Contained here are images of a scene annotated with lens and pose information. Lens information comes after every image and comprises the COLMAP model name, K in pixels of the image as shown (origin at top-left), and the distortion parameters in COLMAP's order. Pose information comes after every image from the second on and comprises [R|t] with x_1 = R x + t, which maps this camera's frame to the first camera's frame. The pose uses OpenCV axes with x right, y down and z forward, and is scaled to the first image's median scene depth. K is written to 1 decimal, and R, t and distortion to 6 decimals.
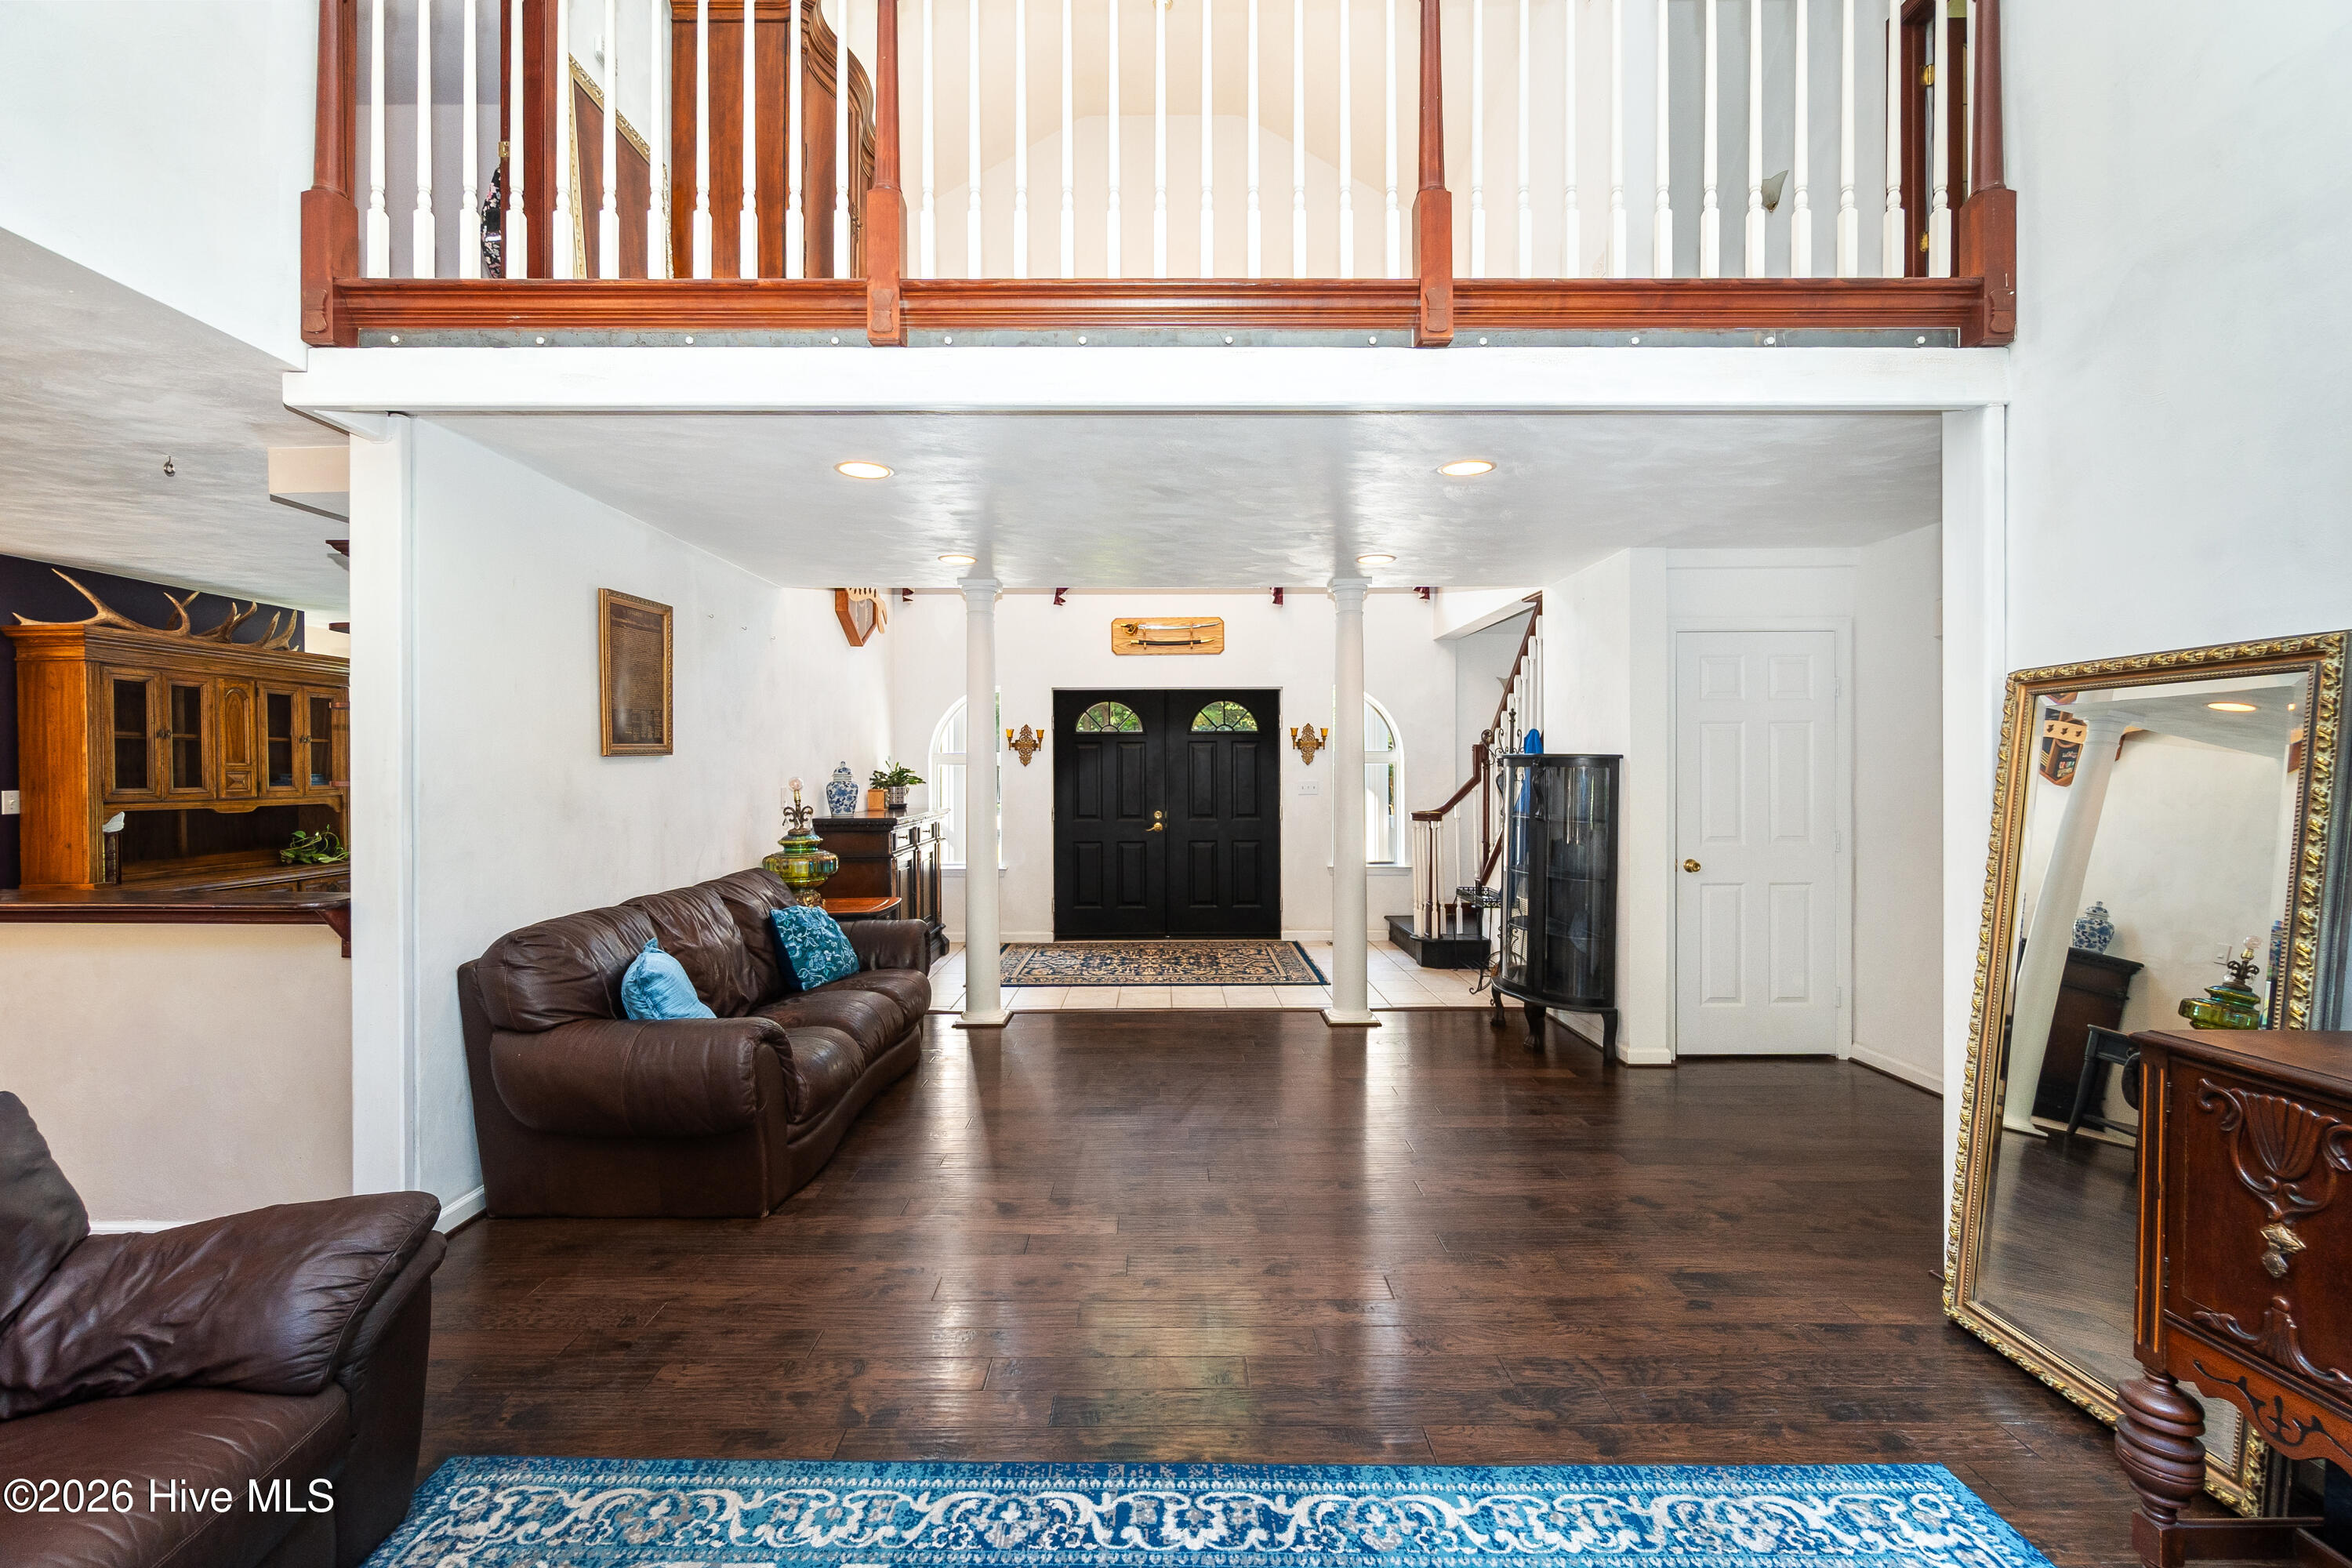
lens RADIAL K [[1008.7, 0, 1171.1], [0, 1008.7, 776.0], [0, 0, 1]] dist [-0.003889, 0.001248]
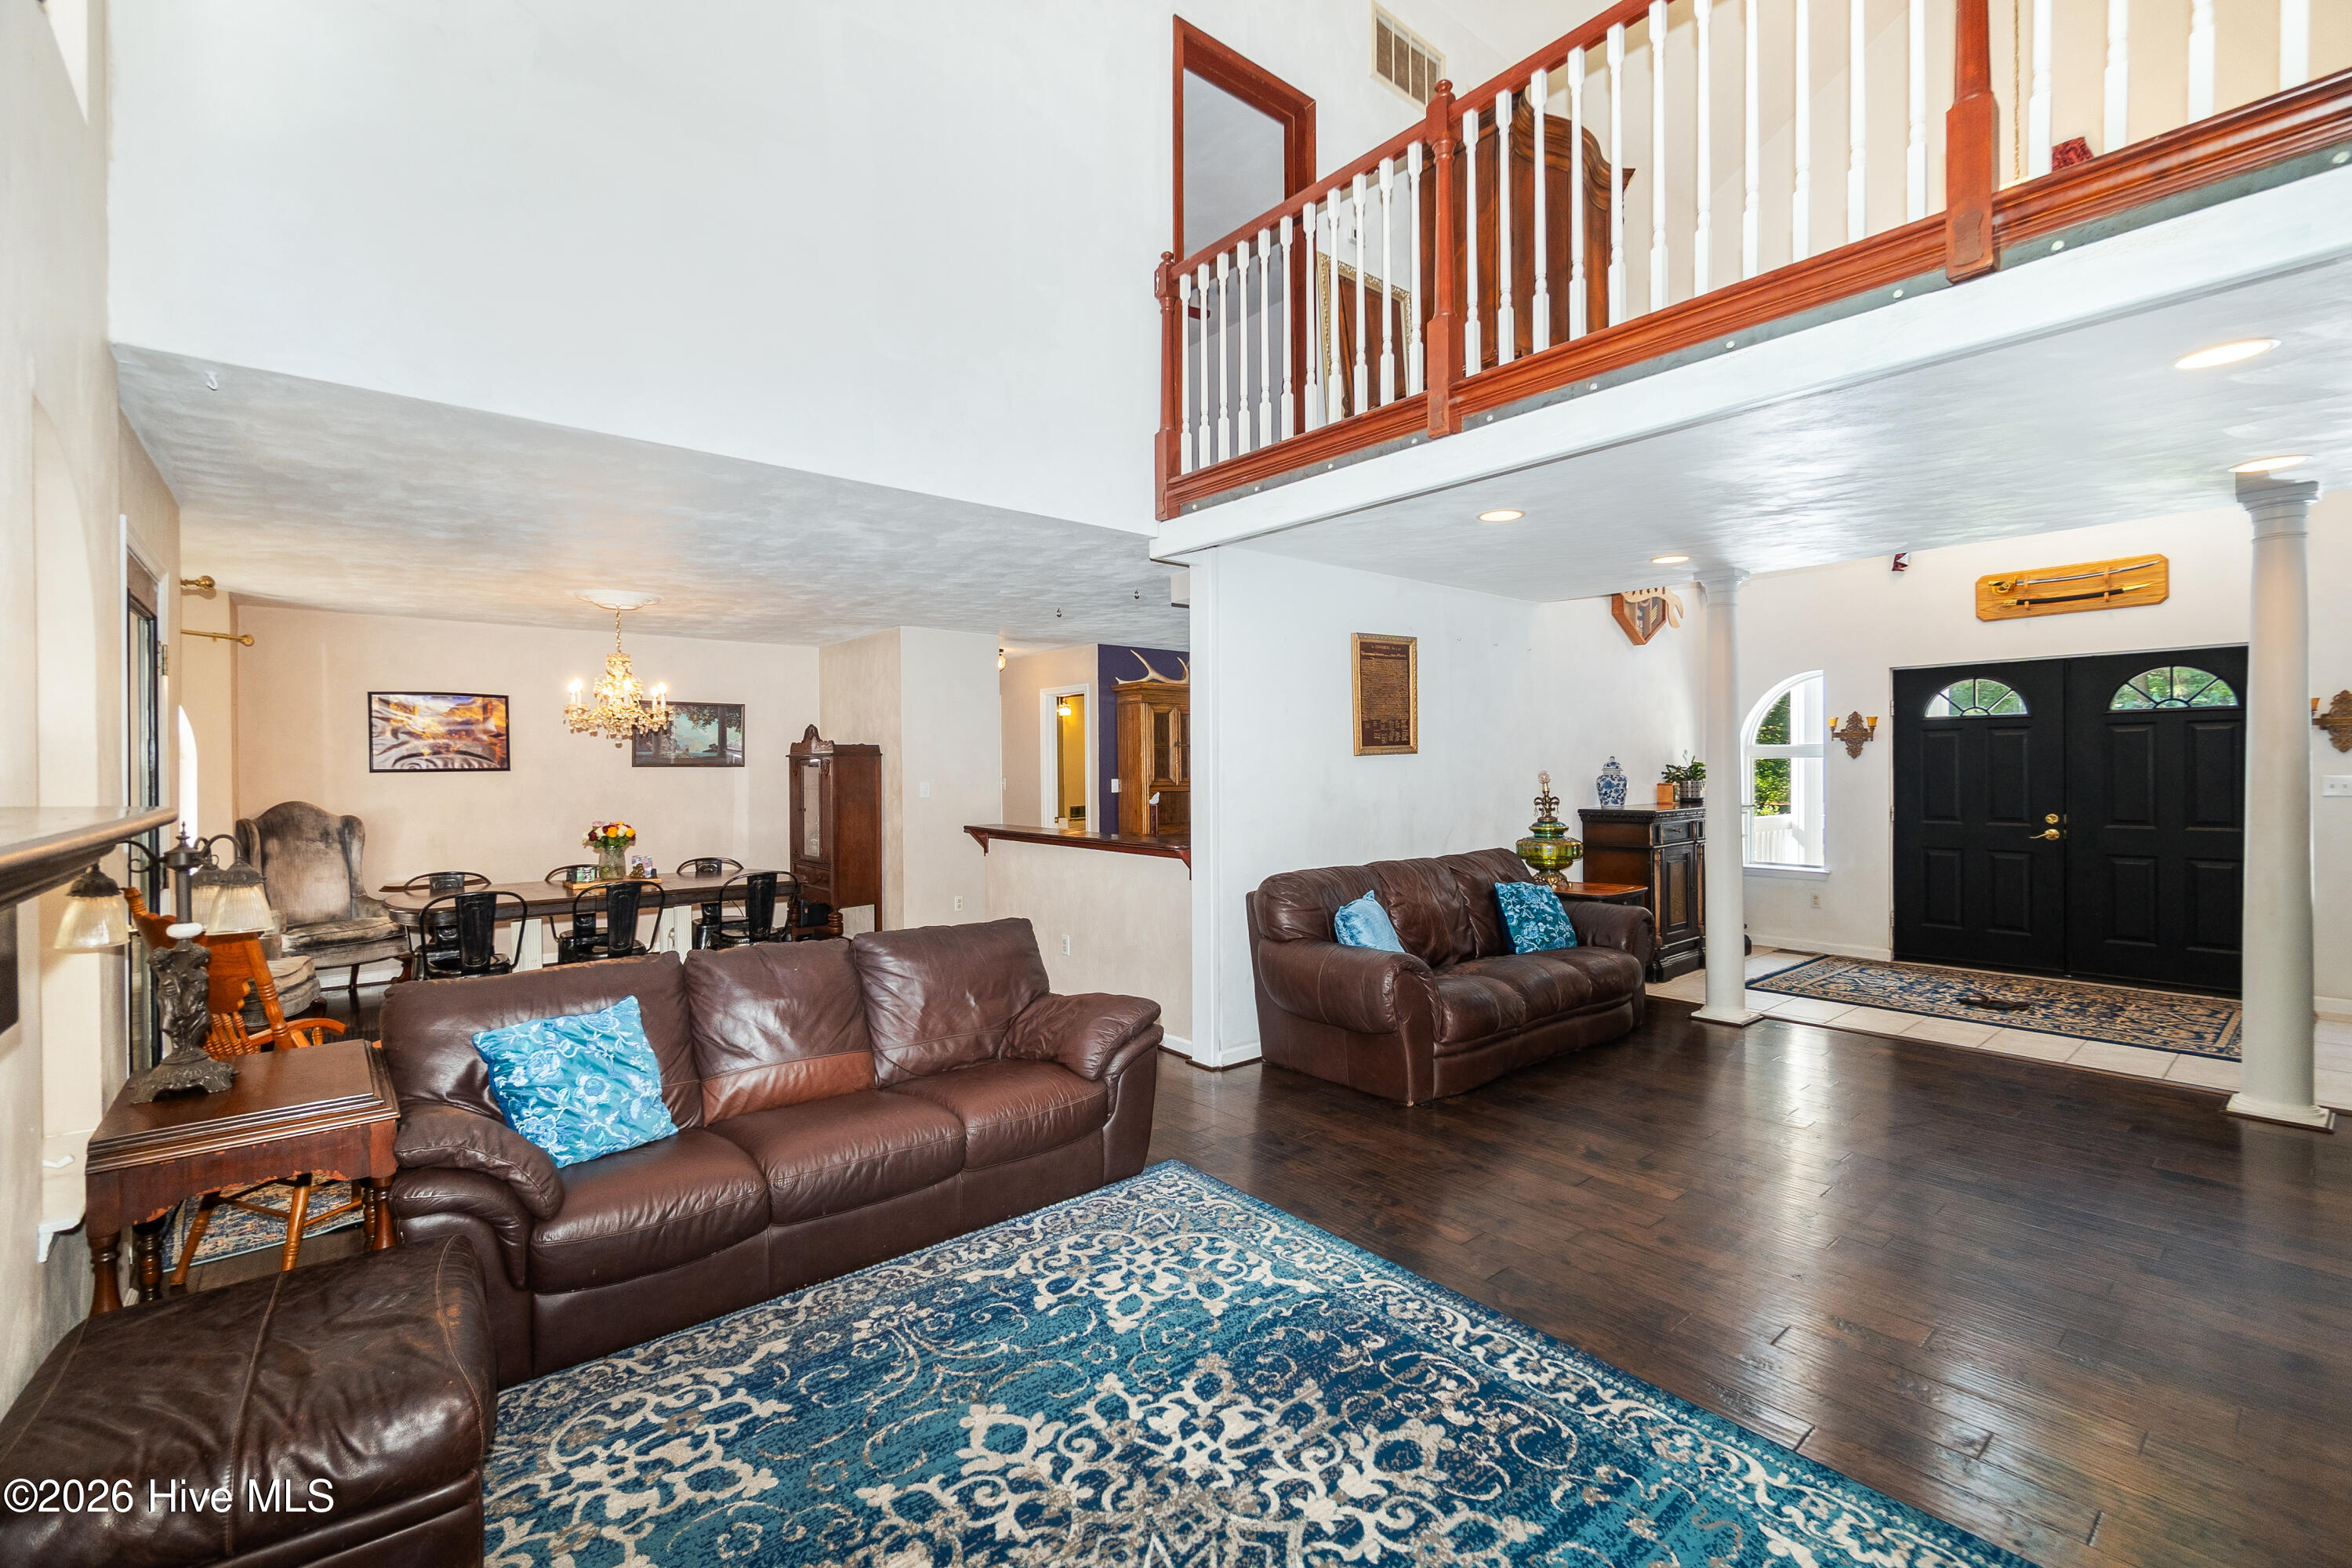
lens RADIAL K [[1008.7, 0, 1171.1], [0, 1008.7, 780.6], [0, 0, 1]] dist [-0.003889, 0.001248]
pose [[0.638069, 0.007108, -0.769946, 0.396471], [0.001520, 0.999944, 0.010490, -0.000923], [0.769978, -0.007864, 0.638023, -0.076132]]
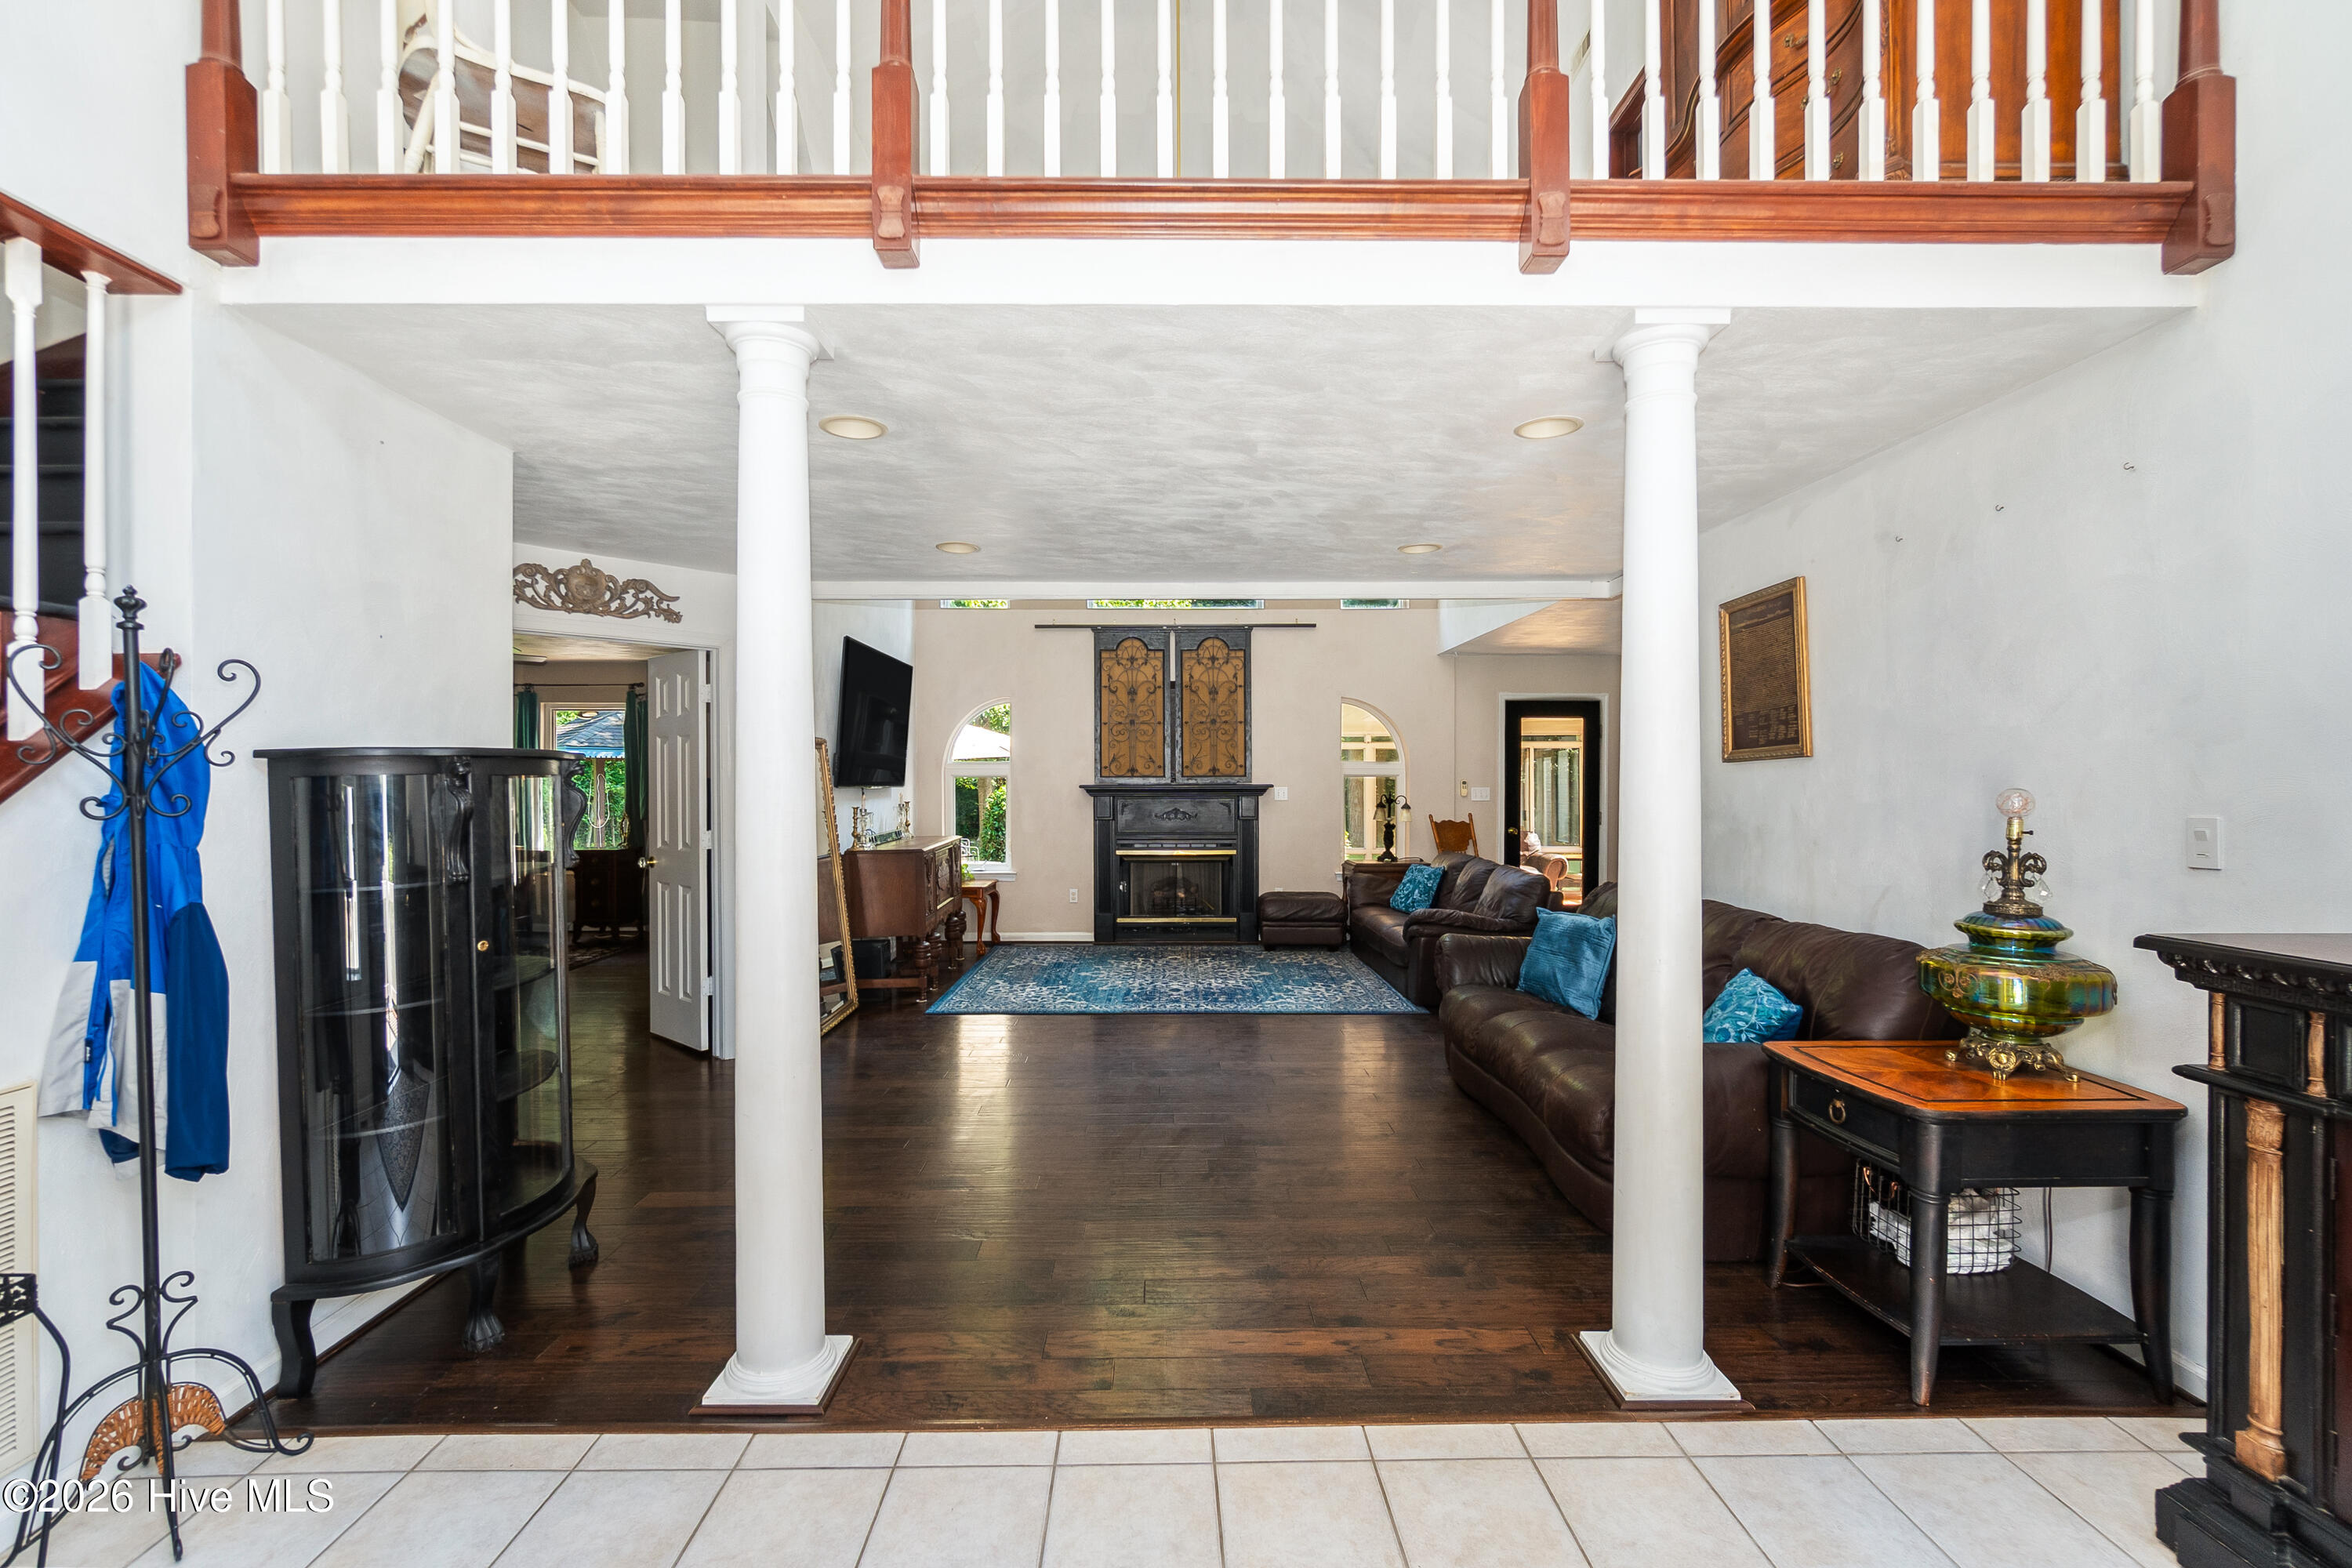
lens RADIAL K [[1008.7, 0, 1183.5], [0, 1008.7, 789.5], [0, 0, 1]] dist [-0.003889, 0.001248]
pose [[-0.999808, 0.005082, -0.018912, 0.032341], [0.004827, 0.999897, 0.013484, -0.010032], [0.018978, 0.013390, -0.999730, 2.459941]]
